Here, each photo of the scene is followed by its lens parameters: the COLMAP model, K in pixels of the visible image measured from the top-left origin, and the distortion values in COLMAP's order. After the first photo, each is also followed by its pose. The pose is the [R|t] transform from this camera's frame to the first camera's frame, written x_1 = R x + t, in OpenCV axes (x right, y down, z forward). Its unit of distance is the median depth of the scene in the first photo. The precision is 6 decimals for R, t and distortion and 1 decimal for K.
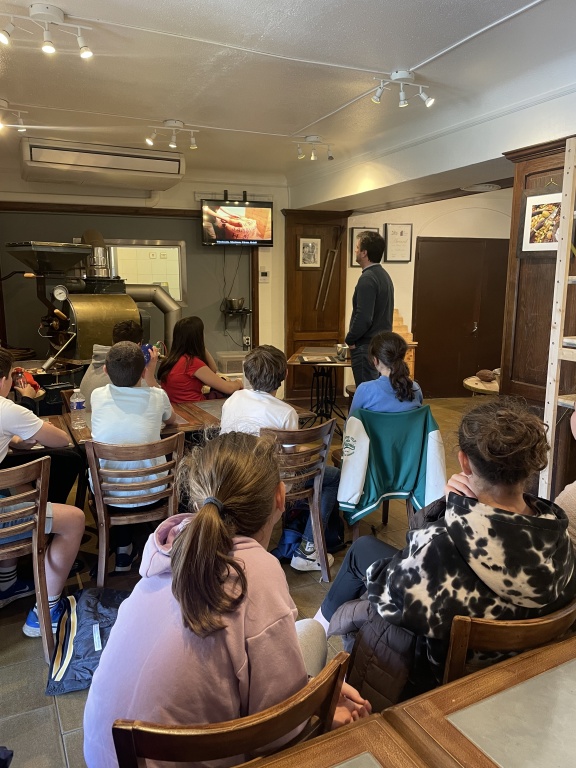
lens RADIAL K [[585.9, 0, 288.0], [0, 585.9, 384.0], [0, 0, 1]] dist [0.031752, -0.005053]
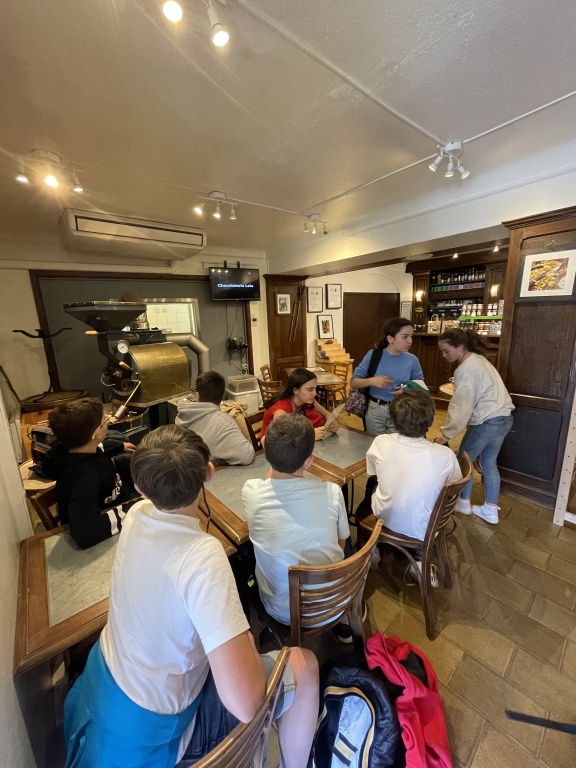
lens RADIAL K [[309.1, 0, 288.0], [0, 309.1, 384.0], [0, 0, 1]] dist [-0.003010, -0.000035]
pose [[0.967353, -0.092422, 0.235981, -0.196379], [0.084672, 0.995490, 0.042788, -0.071146], [-0.238871, -0.021410, 0.970815, 0.304447]]
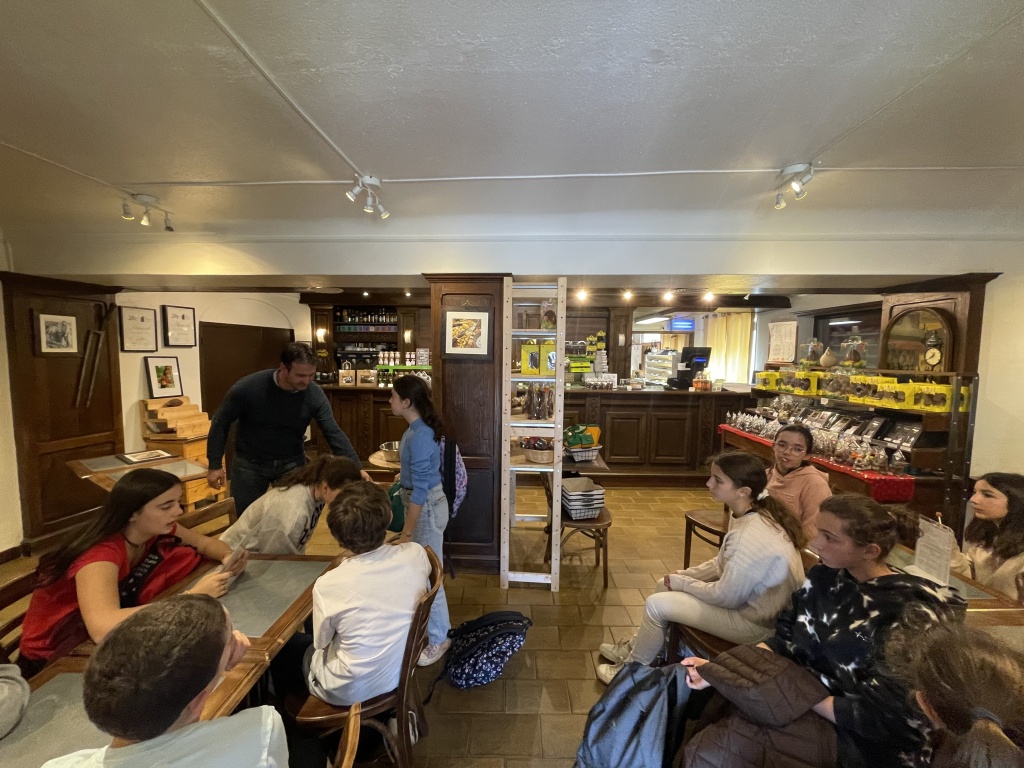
lens RADIAL K [[412.1, 0, 512.0], [0, 412.1, 384.0], [0, 0, 1]] dist [-0.003010, -0.000035]
pose [[0.454377, -0.069800, 0.888071, -0.216450], [0.148932, 0.988846, 0.001520, -0.095866], [-0.878271, 0.131572, 0.459704, 0.329664]]
